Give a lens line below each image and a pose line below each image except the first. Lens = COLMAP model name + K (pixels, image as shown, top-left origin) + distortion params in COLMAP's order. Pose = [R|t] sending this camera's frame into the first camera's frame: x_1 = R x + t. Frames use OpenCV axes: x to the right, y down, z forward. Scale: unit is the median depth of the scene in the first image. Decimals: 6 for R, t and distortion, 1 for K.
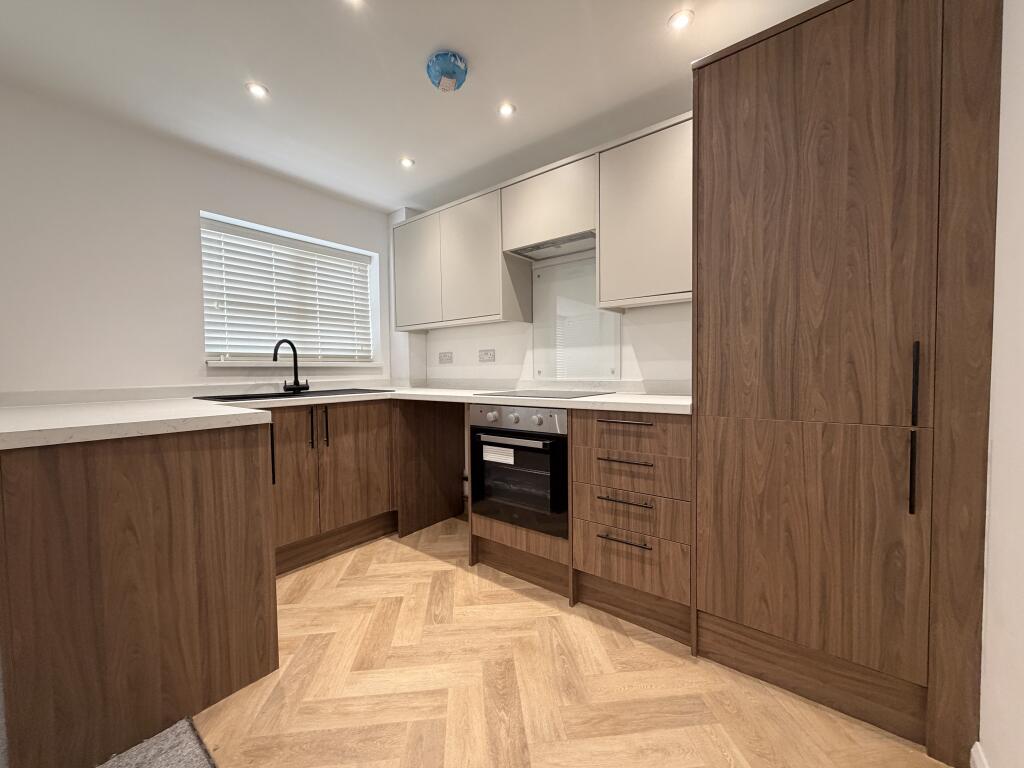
lens RADIAL K [[405.7, 0, 510.7], [0, 405.7, 383.3], [0, 0, 1]] dist [-0.000533, 0.000364]
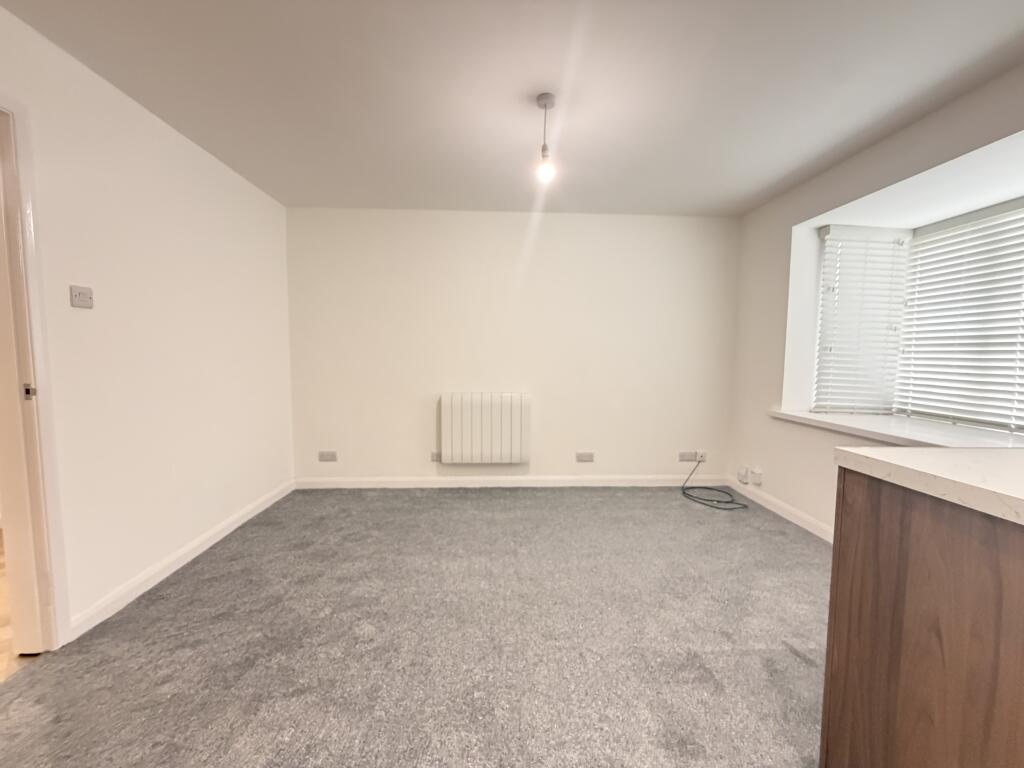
lens RADIAL K [[409.2, 0, 512.0], [0, 409.2, 384.0], [0, 0, 1]] dist [-0.001126, 0.000111]
pose [[-0.756500, 0.053843, -0.651774, 0.000573], [-0.021073, 0.994081, 0.106579, -0.062230], [0.653654, 0.094362, -0.750887, 0.606979]]
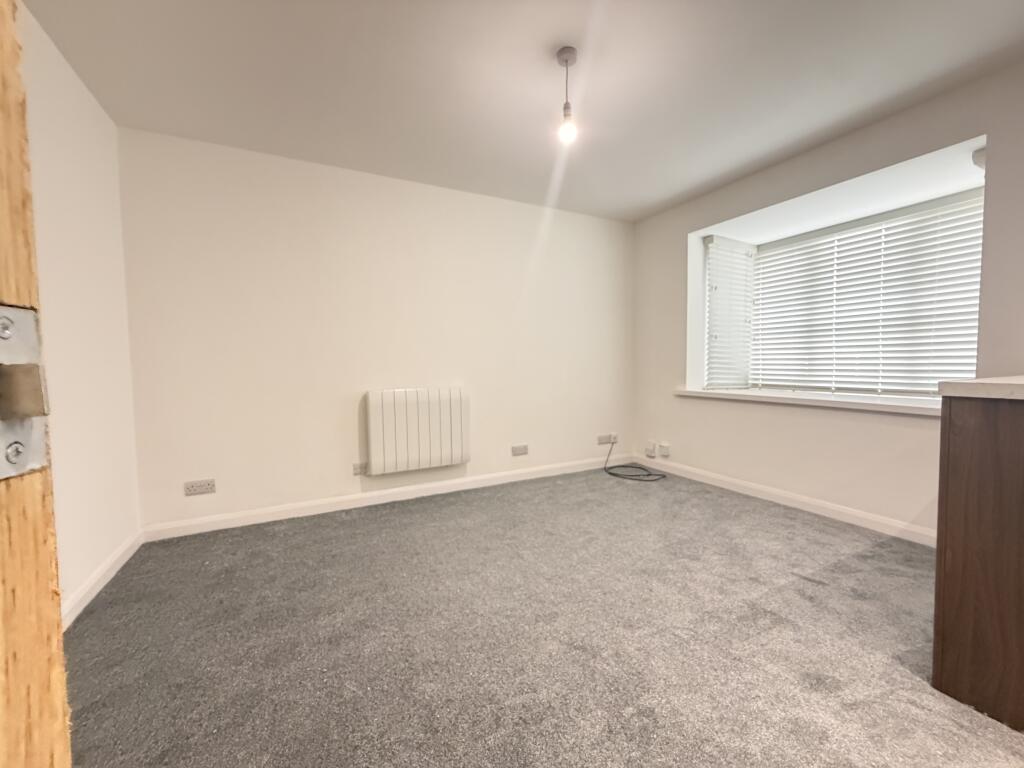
lens RADIAL K [[409.2, 0, 512.0], [0, 409.2, 384.0], [0, 0, 1]] dist [-0.001126, 0.000111]
pose [[-0.414004, 0.065339, -0.907927, 0.192651], [-0.013341, 0.996878, 0.077824, 0.027329], [0.910177, 0.044333, -0.411839, 0.158825]]
